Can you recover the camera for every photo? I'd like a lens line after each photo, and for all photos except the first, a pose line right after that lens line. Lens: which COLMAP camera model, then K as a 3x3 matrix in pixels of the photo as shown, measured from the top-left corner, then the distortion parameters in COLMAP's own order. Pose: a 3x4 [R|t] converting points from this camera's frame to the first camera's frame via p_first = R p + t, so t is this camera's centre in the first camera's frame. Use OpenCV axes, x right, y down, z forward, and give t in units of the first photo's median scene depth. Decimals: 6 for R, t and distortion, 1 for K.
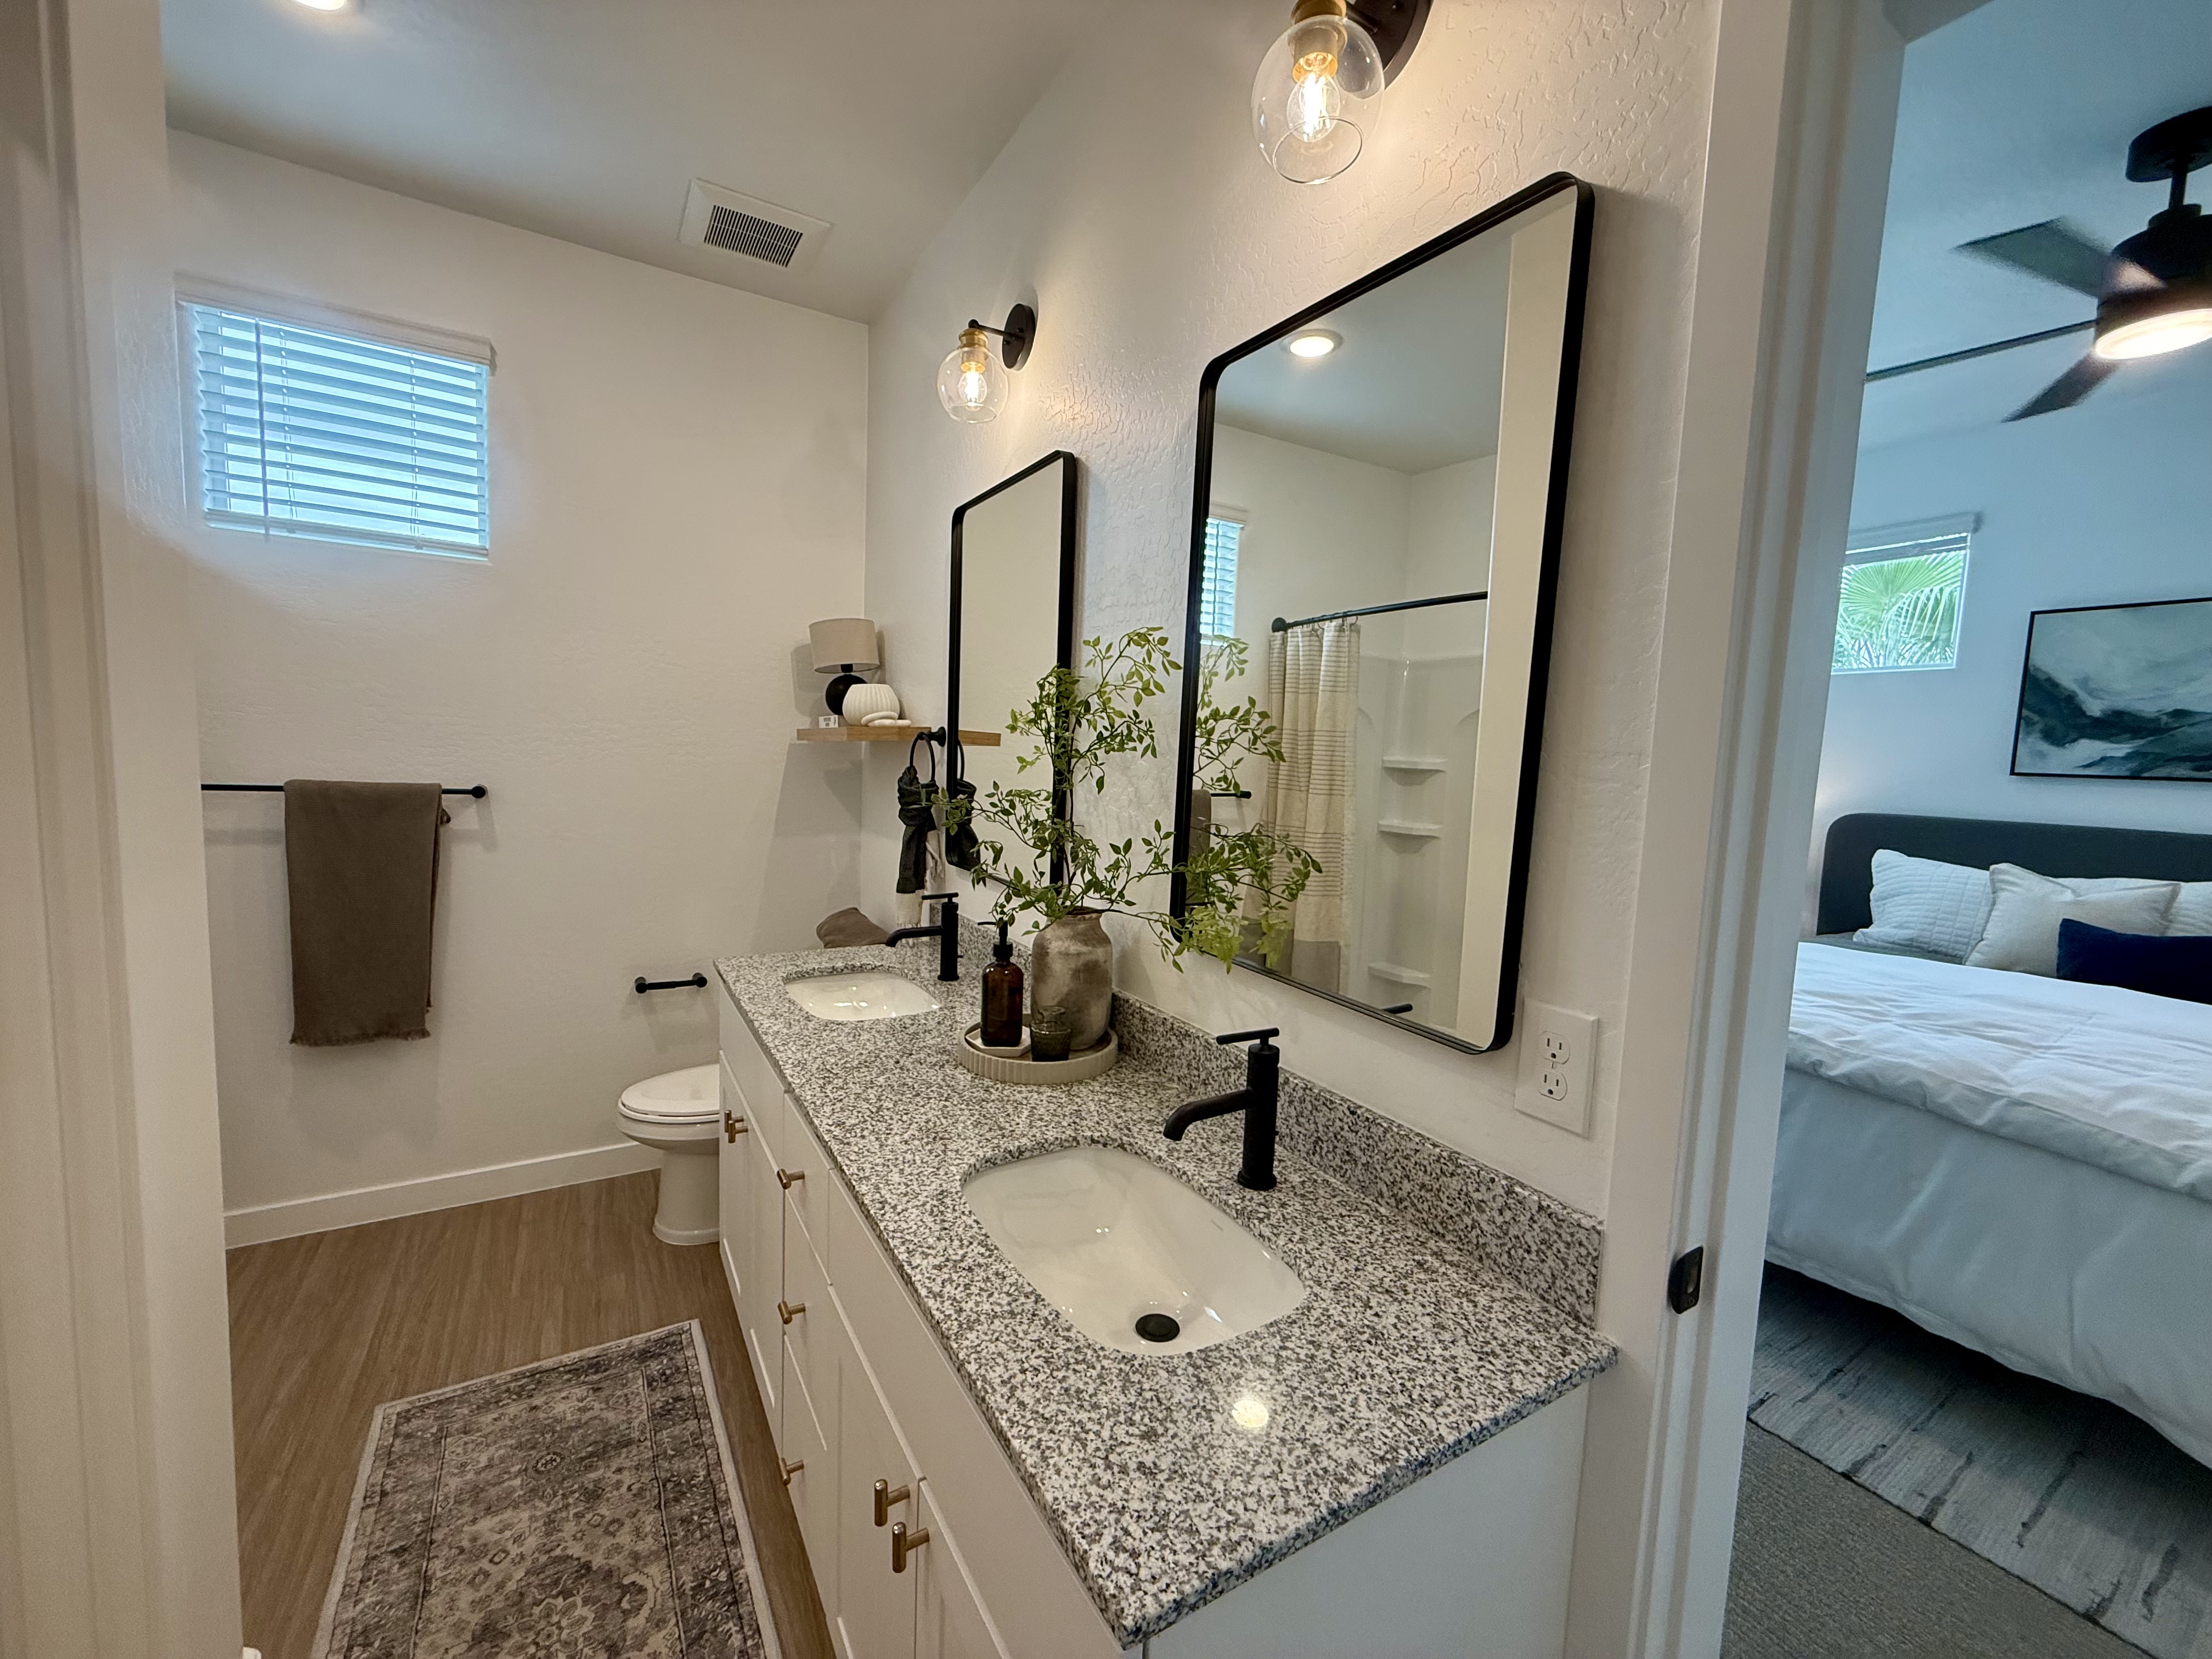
lens RADIAL K [[882.2, 0, 1102.9], [0, 882.2, 832.3], [0, 0, 1]] dist [-0.000219, -0.000111]
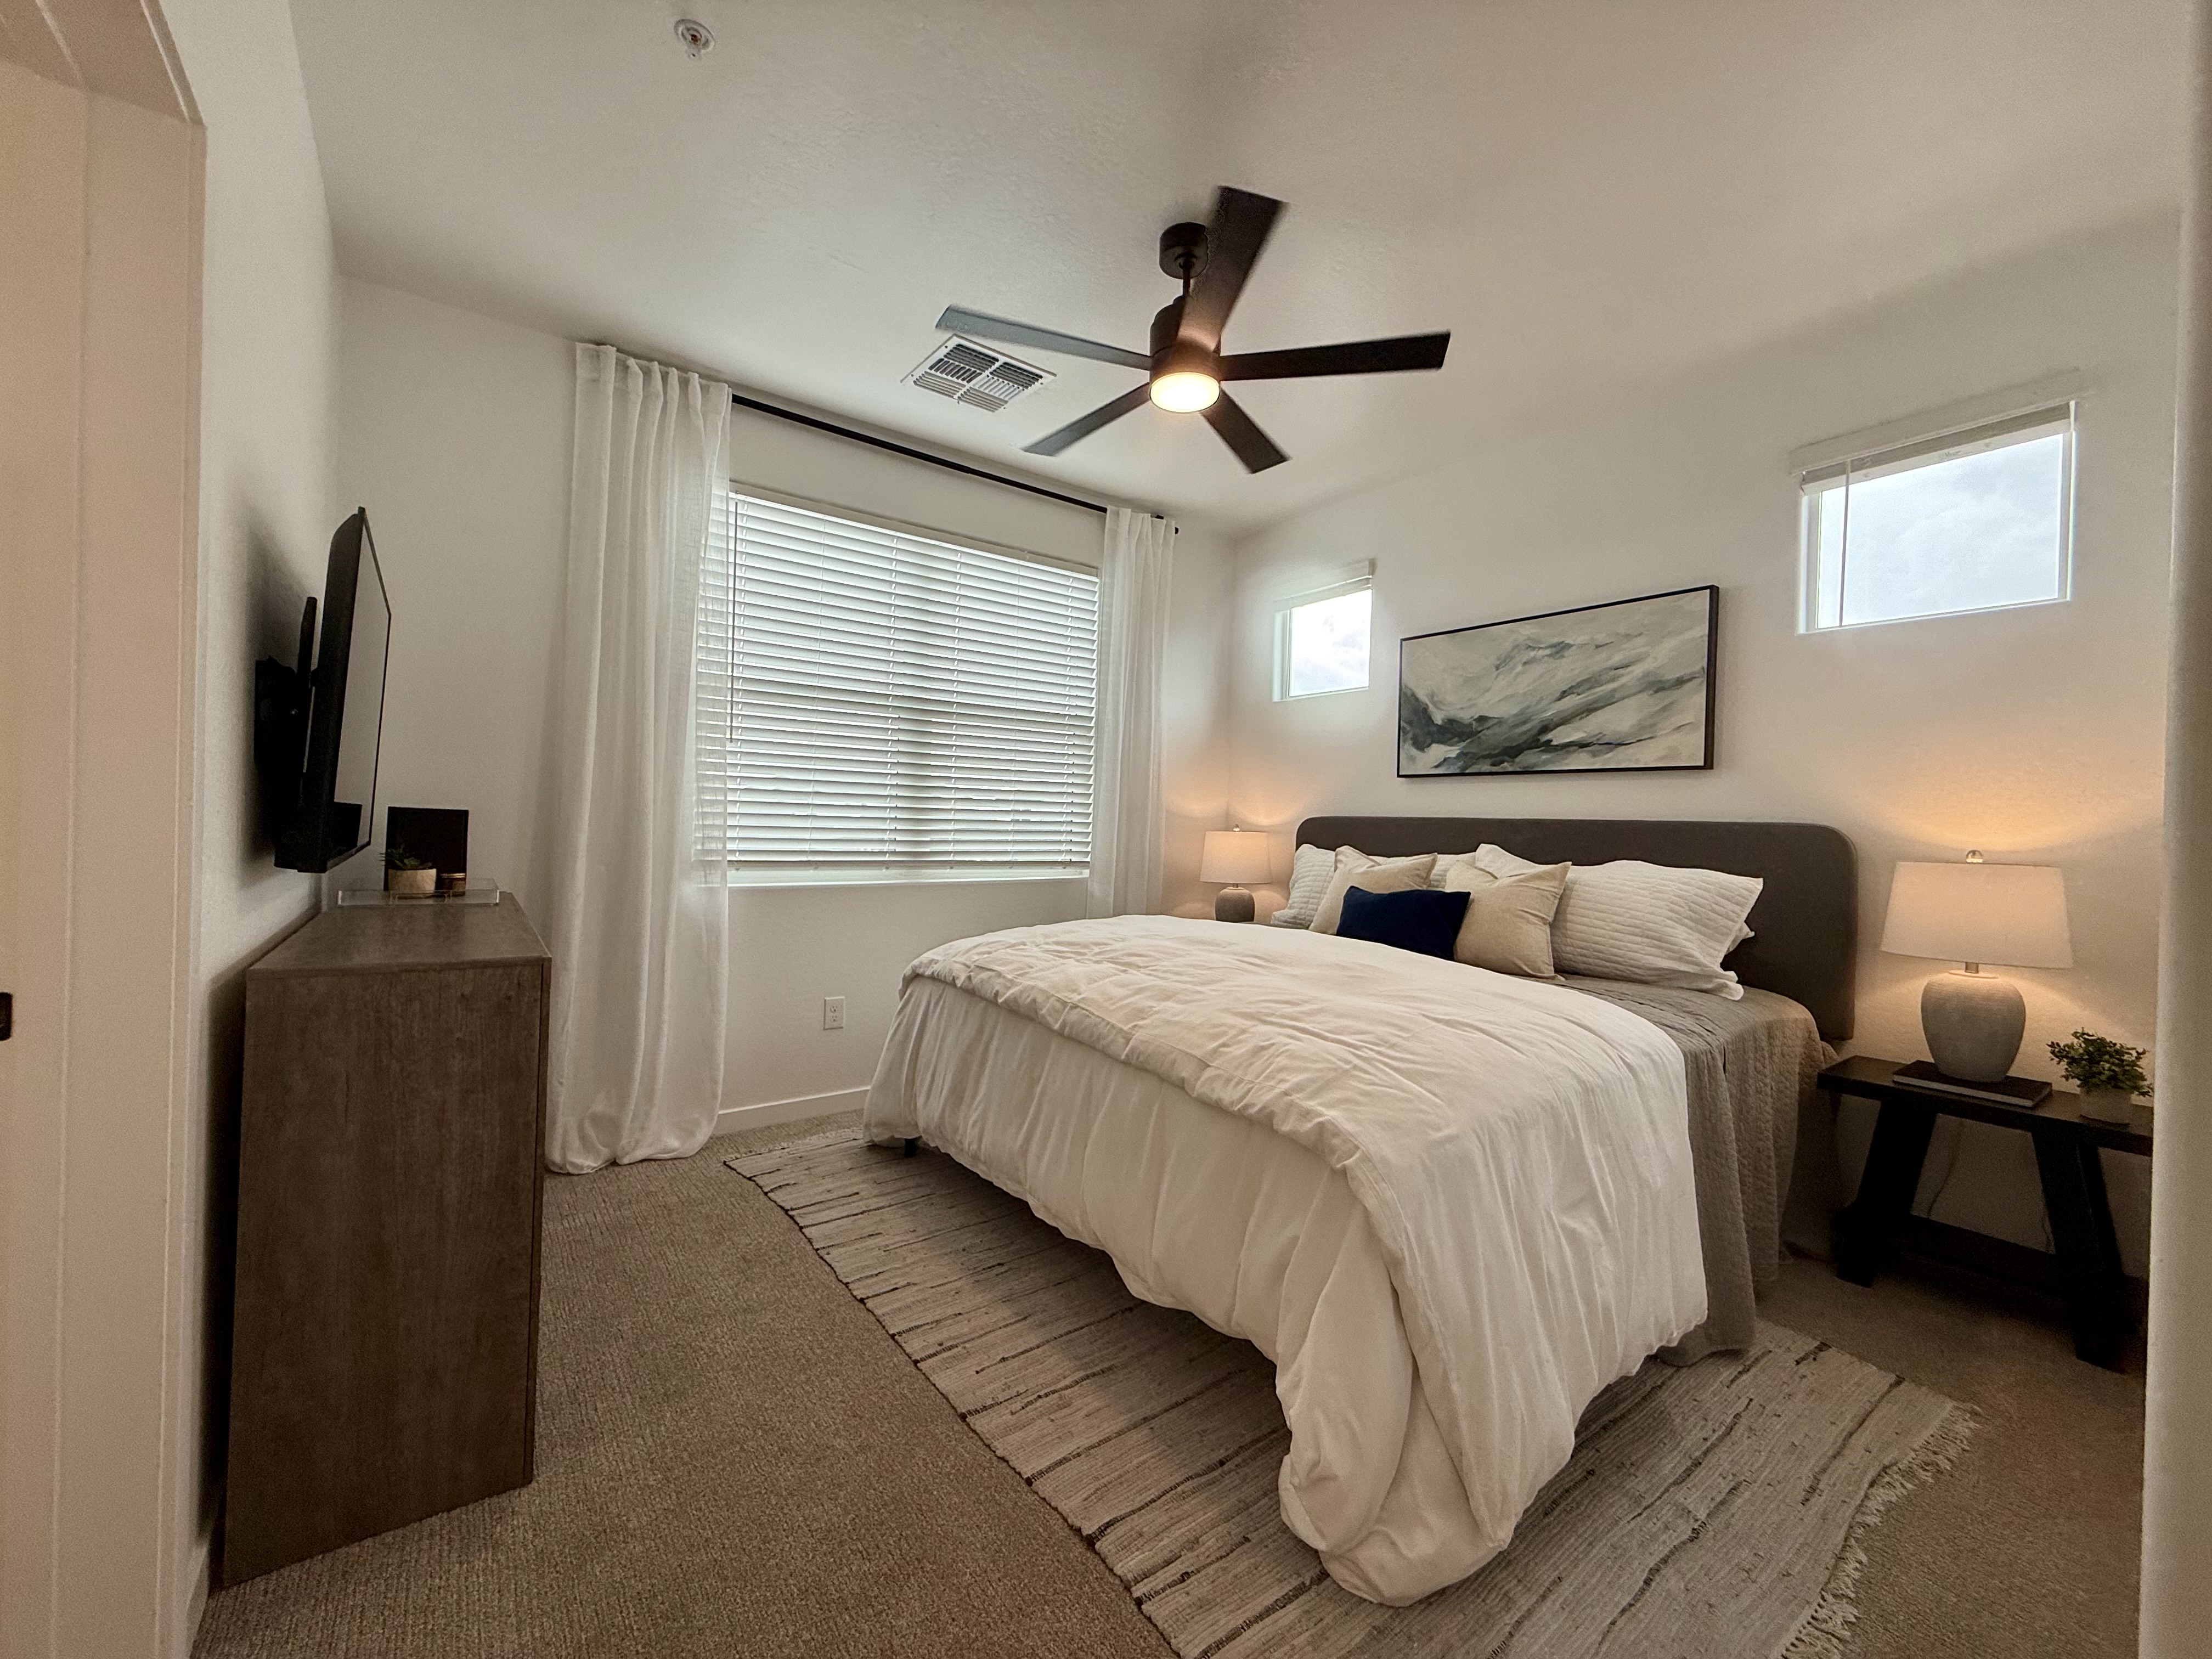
lens RADIAL K [[882.2, 0, 1109.4], [0, 882.2, 827.5], [0, 0, 1]] dist [-0.000219, -0.000111]
pose [[0.994480, -0.012112, 0.104225, 0.569662], [0.020811, 0.996350, -0.082780, 0.097583], [-0.102842, 0.084493, 0.991103, -0.121750]]
